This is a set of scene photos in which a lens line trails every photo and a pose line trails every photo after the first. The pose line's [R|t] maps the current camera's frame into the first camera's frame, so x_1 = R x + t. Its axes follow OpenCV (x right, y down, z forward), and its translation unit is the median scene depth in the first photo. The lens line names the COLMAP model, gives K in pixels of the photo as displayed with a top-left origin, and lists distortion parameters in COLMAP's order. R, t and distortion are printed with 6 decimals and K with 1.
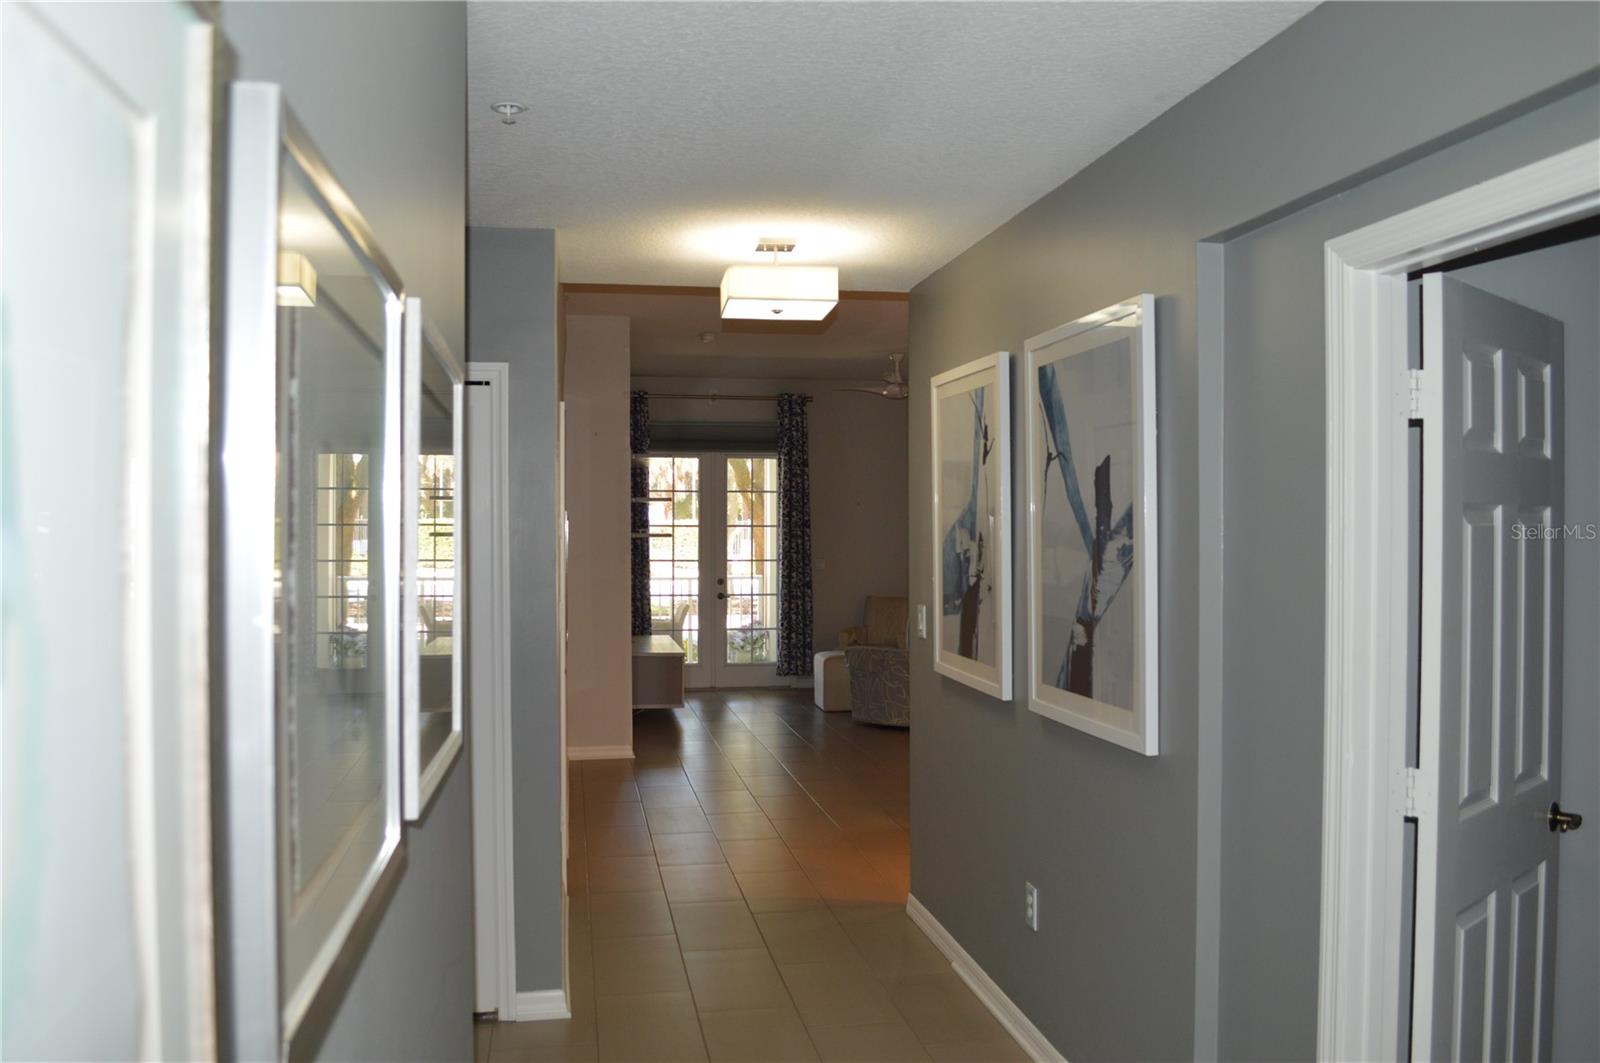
lens RADIAL K [[1271.3, 0, 810.3], [0, 1271.3, 538.7], [0, 0, 1]] dist [-0.079821, 0.009928]
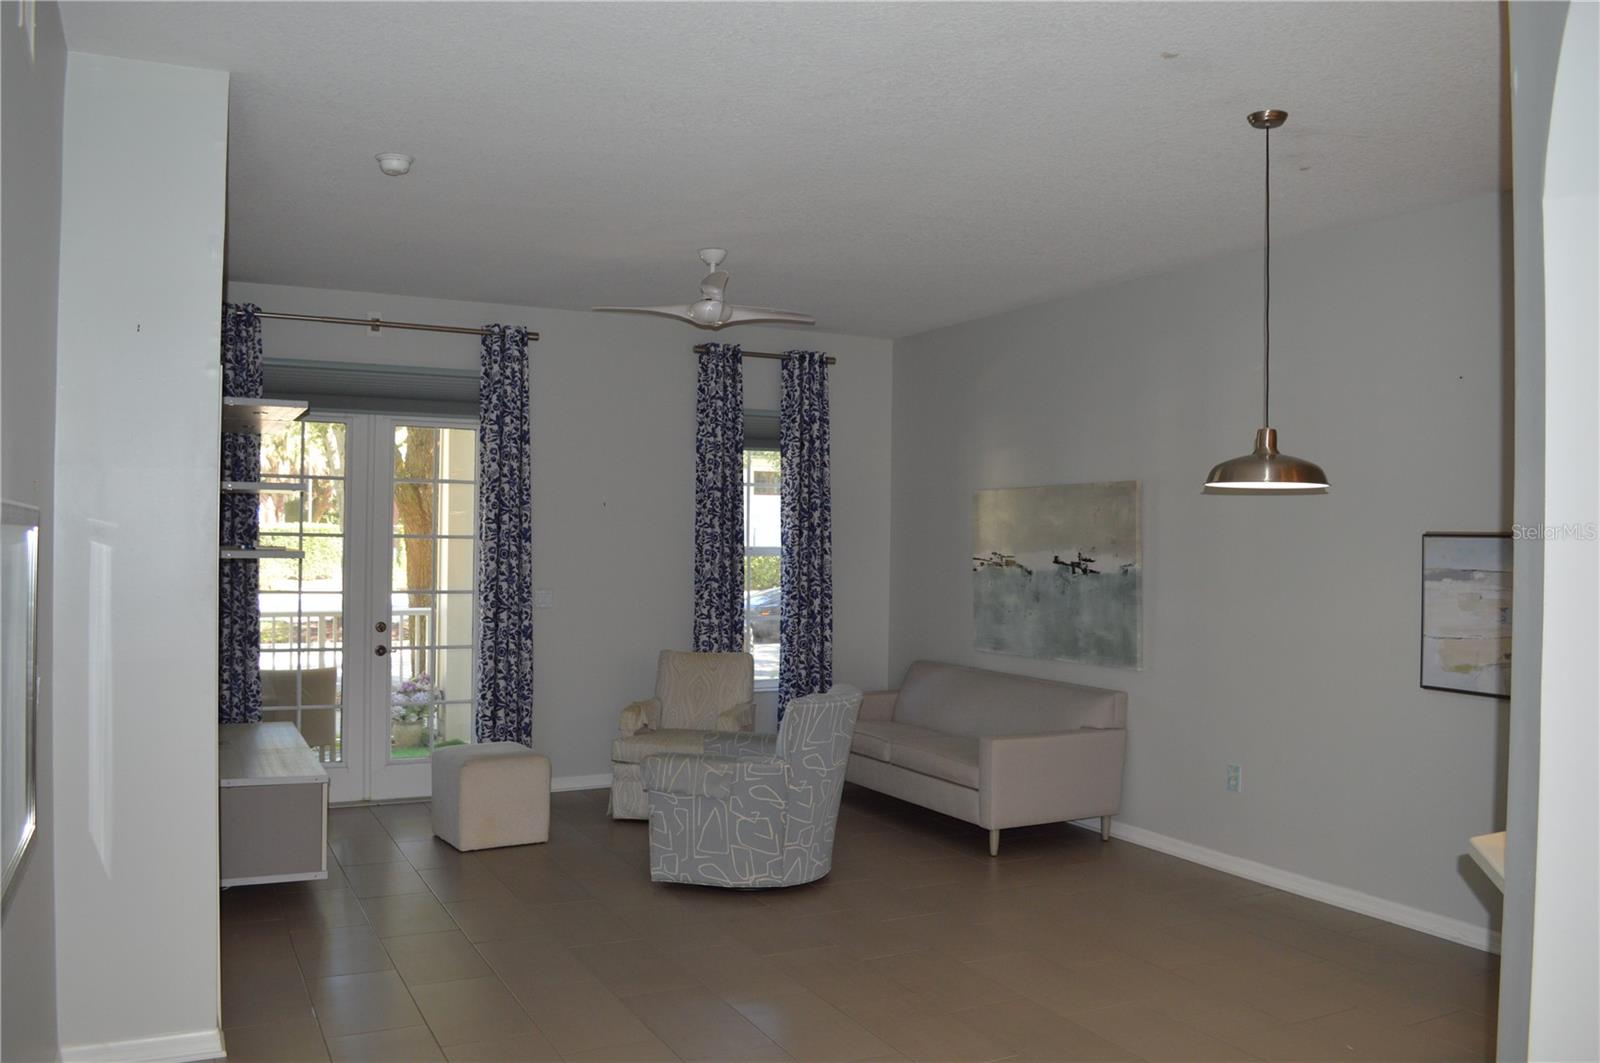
lens RADIAL K [[1271.3, 0, 801.4], [0, 1271.3, 541.1], [0, 0, 1]] dist [-0.079821, 0.009928]
pose [[0.959054, 0.013866, 0.282883, -0.049026], [-0.014072, 0.999900, -0.001306, -0.009672], [-0.282873, -0.002728, 0.959154, 0.364527]]
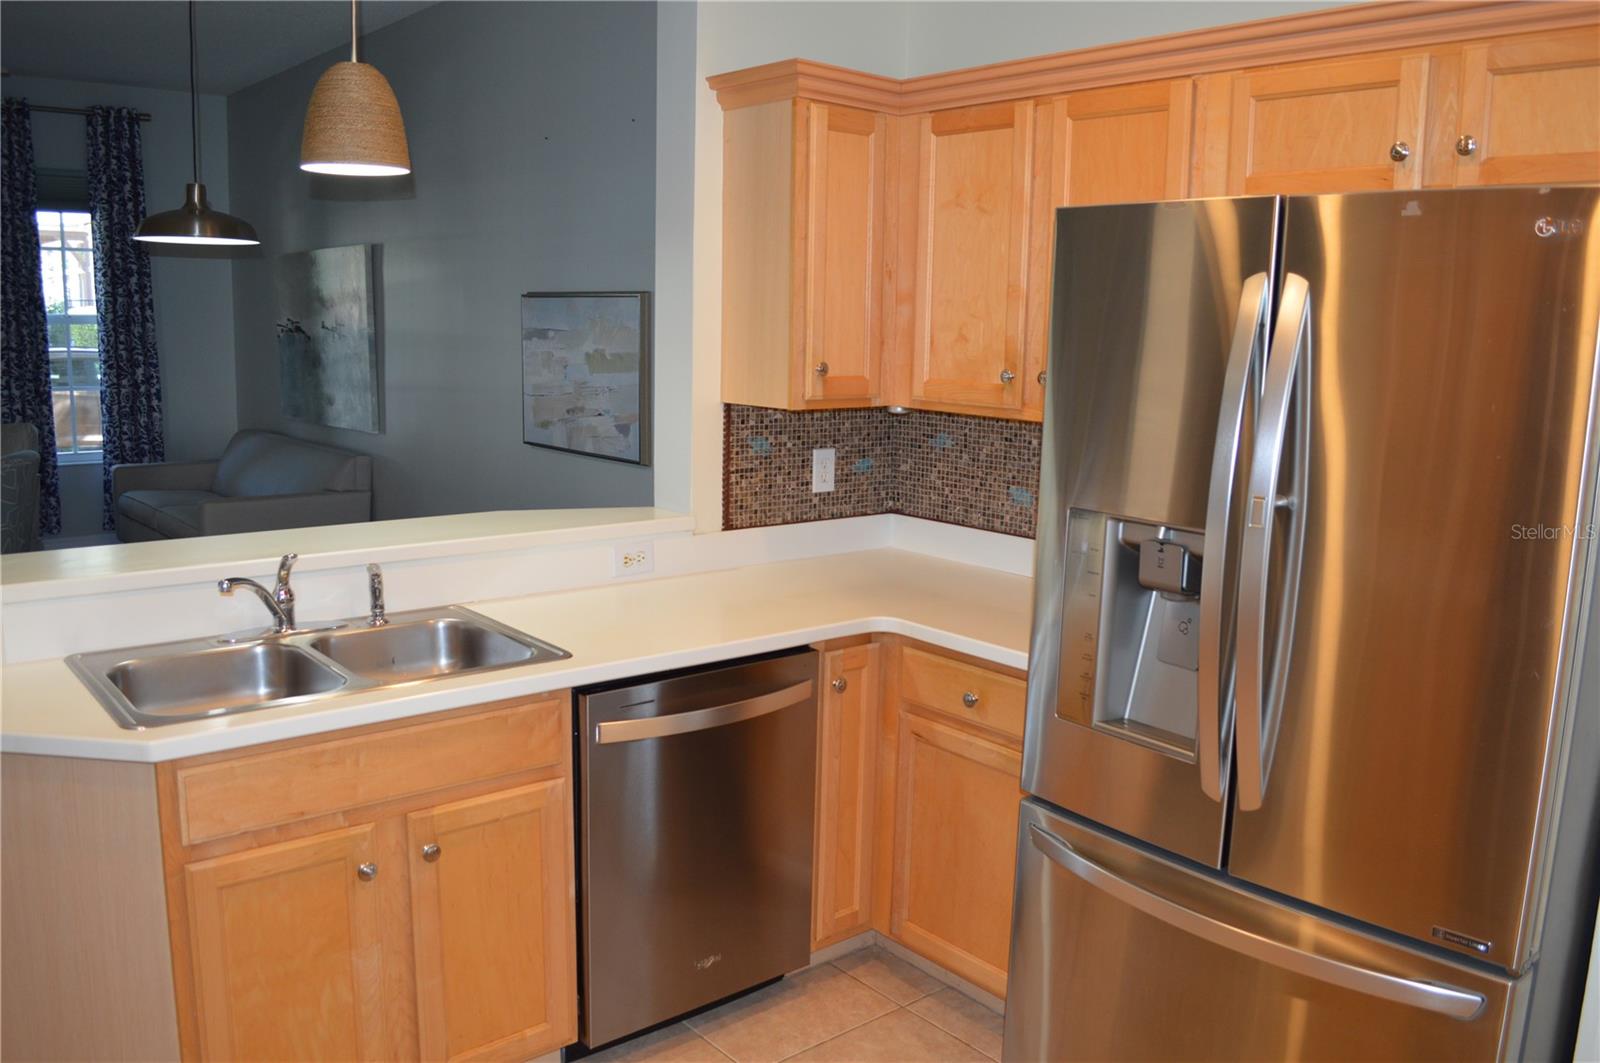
lens RADIAL K [[1271.3, 0, 803.0], [0, 1271.3, 534.4], [0, 0, 1]] dist [-0.079821, 0.009928]
pose [[0.870654, -0.060549, 0.488155, 0.136348], [-0.021888, 0.986643, 0.161418, -0.006327], [-0.491409, -0.151224, 0.857700, 0.272585]]
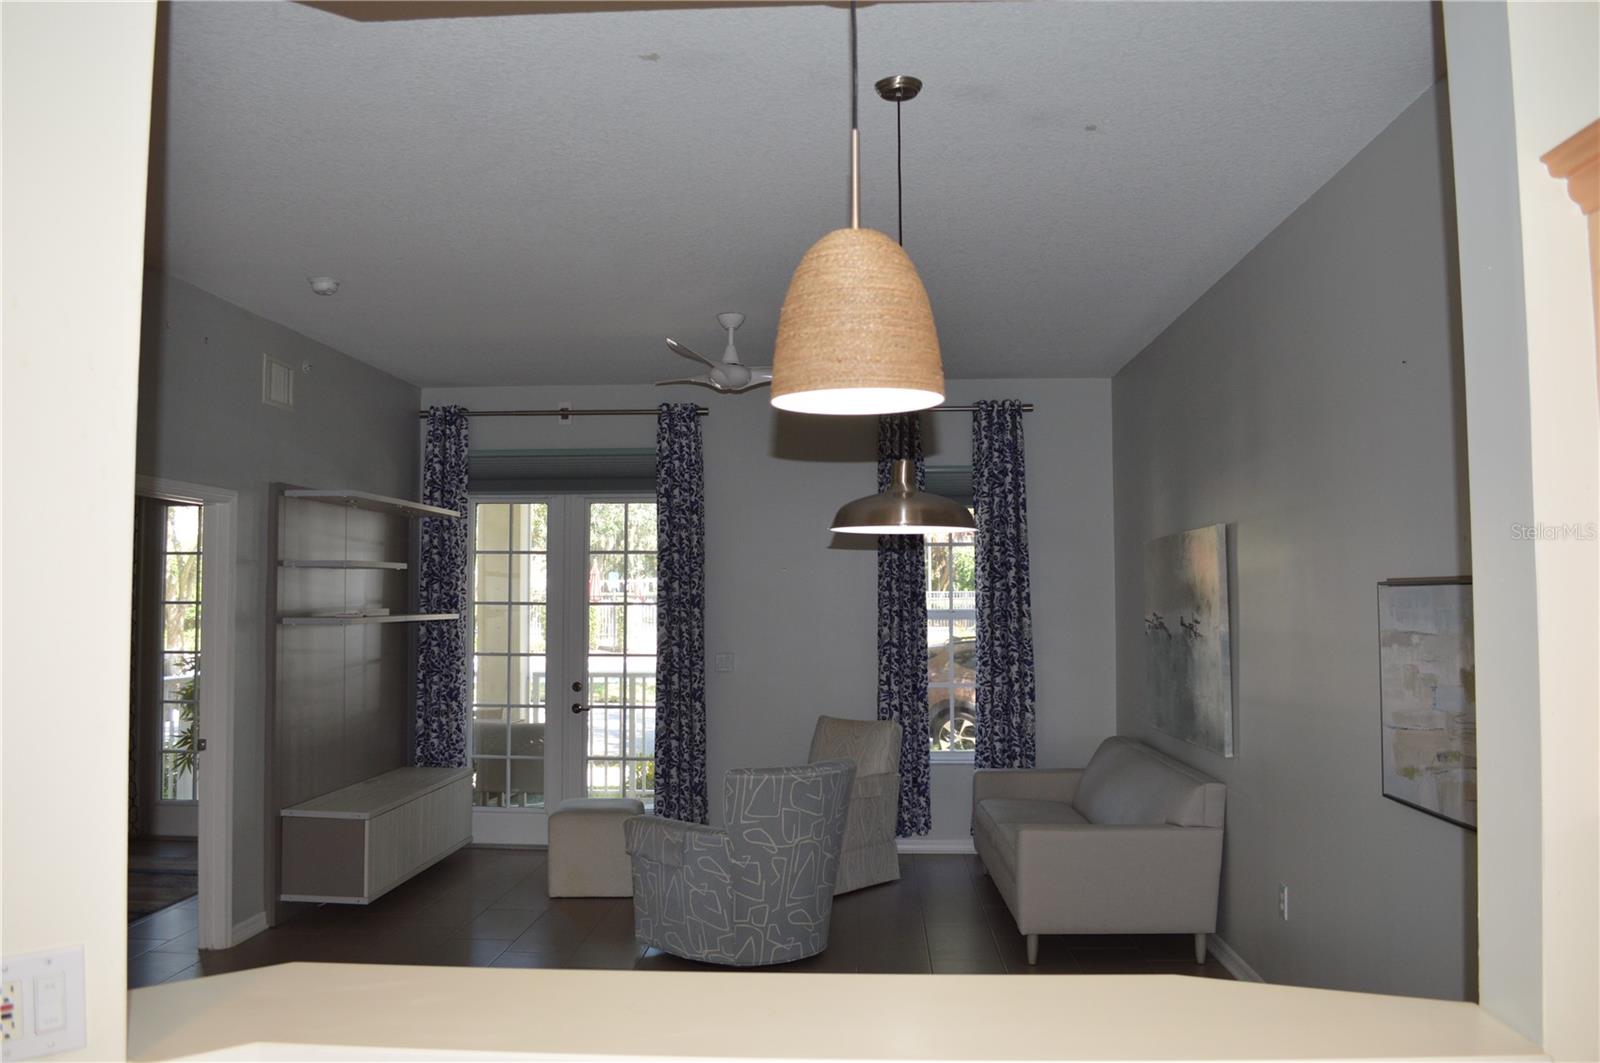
lens RADIAL K [[1271.3, 0, 803.7], [0, 1271.3, 522.6], [0, 0, 1]] dist [-0.079821, 0.009928]
pose [[0.971862, -0.014905, -0.235079, 0.205463], [0.000124, 0.998028, -0.062766, -0.010939], [0.235551, 0.060971, 0.969948, 0.378491]]
